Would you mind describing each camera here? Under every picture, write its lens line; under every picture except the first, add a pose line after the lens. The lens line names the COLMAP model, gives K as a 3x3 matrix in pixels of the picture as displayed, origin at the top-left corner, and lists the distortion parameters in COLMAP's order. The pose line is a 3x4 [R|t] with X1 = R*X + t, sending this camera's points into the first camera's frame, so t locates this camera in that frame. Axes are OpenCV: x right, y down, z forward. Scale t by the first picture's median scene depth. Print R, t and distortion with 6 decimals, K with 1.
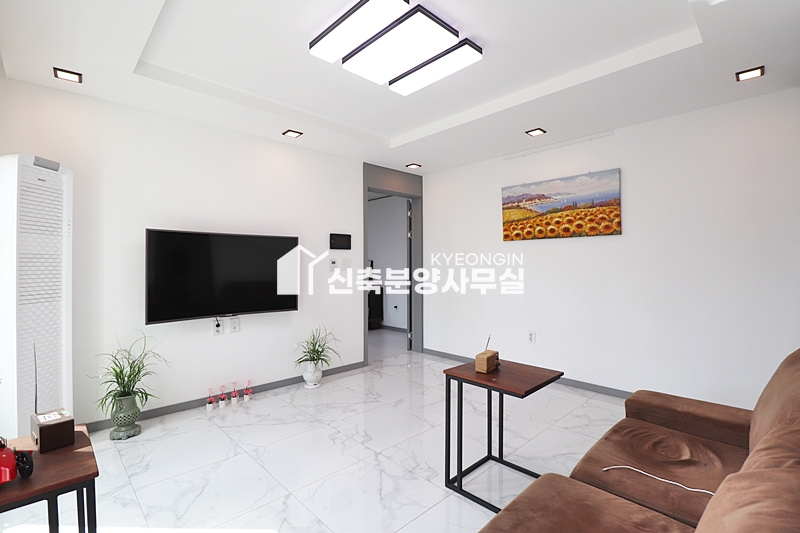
lens RADIAL K [[371.1, 0, 414.3], [0, 371.1, 263.7], [0, 0, 1]] dist [-0.006041, -0.006799]
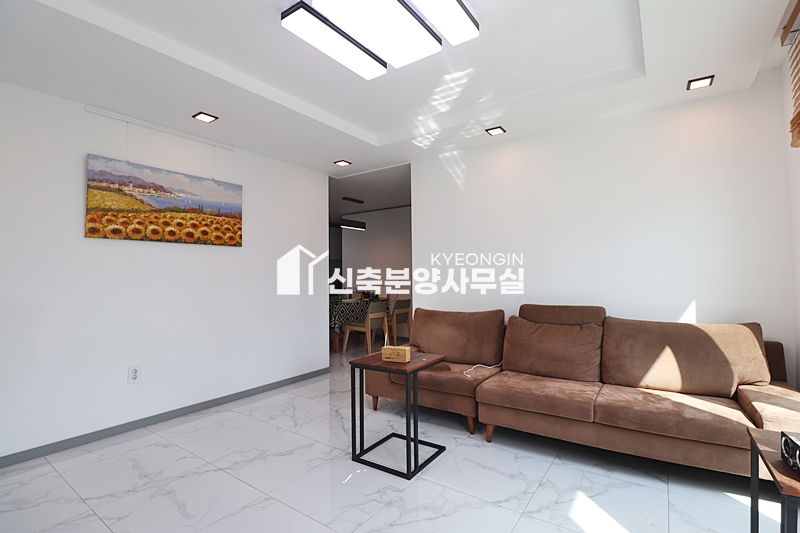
lens RADIAL K [[371.1, 0, 399.9], [0, 371.1, 264.5], [0, 0, 1]] dist [-0.006041, -0.006799]
pose [[-0.170347, 0.030850, 0.984901, -0.533398], [0.002673, 0.999521, -0.030846, 0.007267], [-0.985381, -0.002621, -0.170347, 0.659372]]
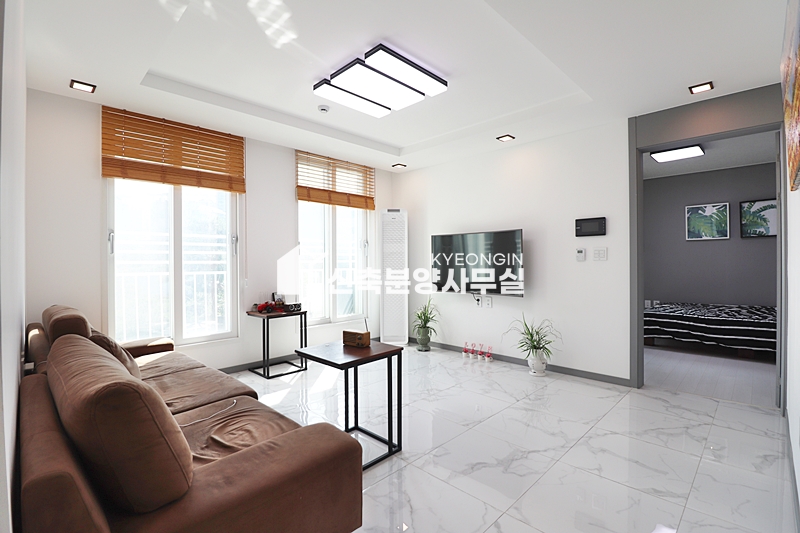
lens RADIAL K [[371.1, 0, 399.6], [0, 371.1, 267.4], [0, 0, 1]] dist [-0.006041, -0.006799]
pose [[0.003669, 0.024111, -0.999703, 0.740833], [0.011867, 0.999638, 0.024152, 0.008966], [0.999923, -0.011952, 0.003381, 0.628599]]
